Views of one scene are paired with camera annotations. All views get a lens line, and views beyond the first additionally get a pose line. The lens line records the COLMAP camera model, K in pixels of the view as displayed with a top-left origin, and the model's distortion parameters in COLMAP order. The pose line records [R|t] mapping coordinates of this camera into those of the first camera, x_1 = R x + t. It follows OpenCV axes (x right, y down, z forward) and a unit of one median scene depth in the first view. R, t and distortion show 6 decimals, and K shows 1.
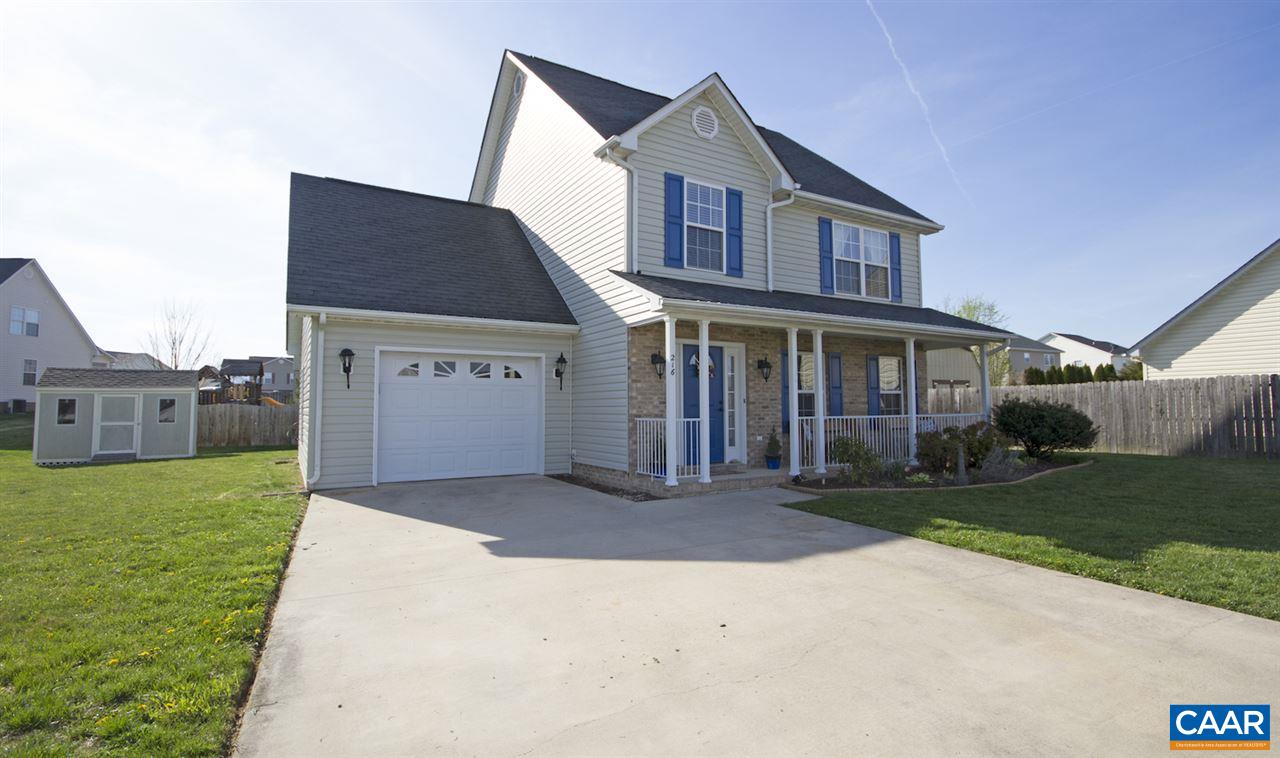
lens RADIAL K [[605.5, 0, 640.9], [0, 605.5, 369.8], [0, 0, 1]] dist [-0.005395, -0.000295]
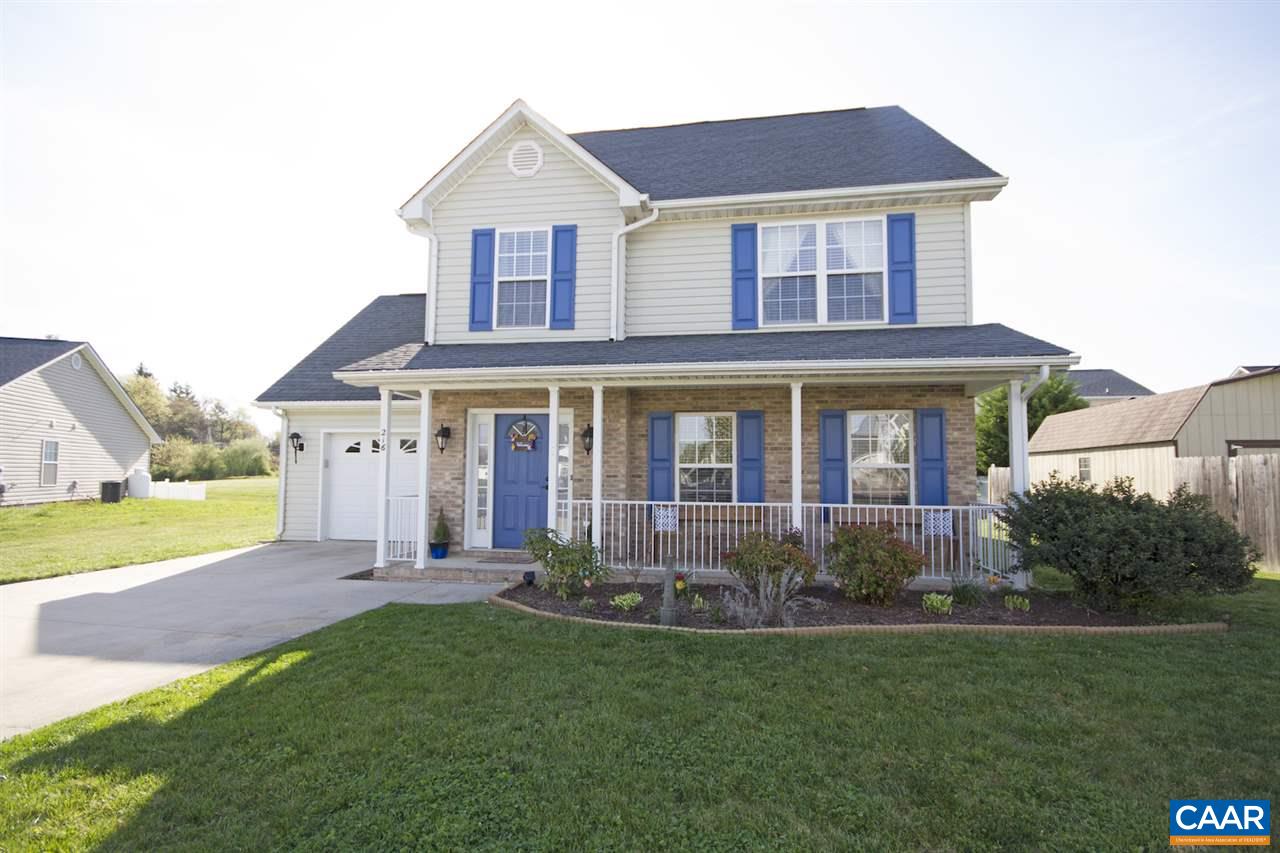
lens RADIAL K [[587.3, 0, 640.7], [0, 587.3, 438.1], [0, 0, 1]] dist [0.001890, 0.000301]
pose [[0.766176, -0.026975, -0.642065, 0.760355], [0.028340, 0.999565, -0.008178, 0.006933], [0.642006, -0.011930, 0.766607, 0.445544]]
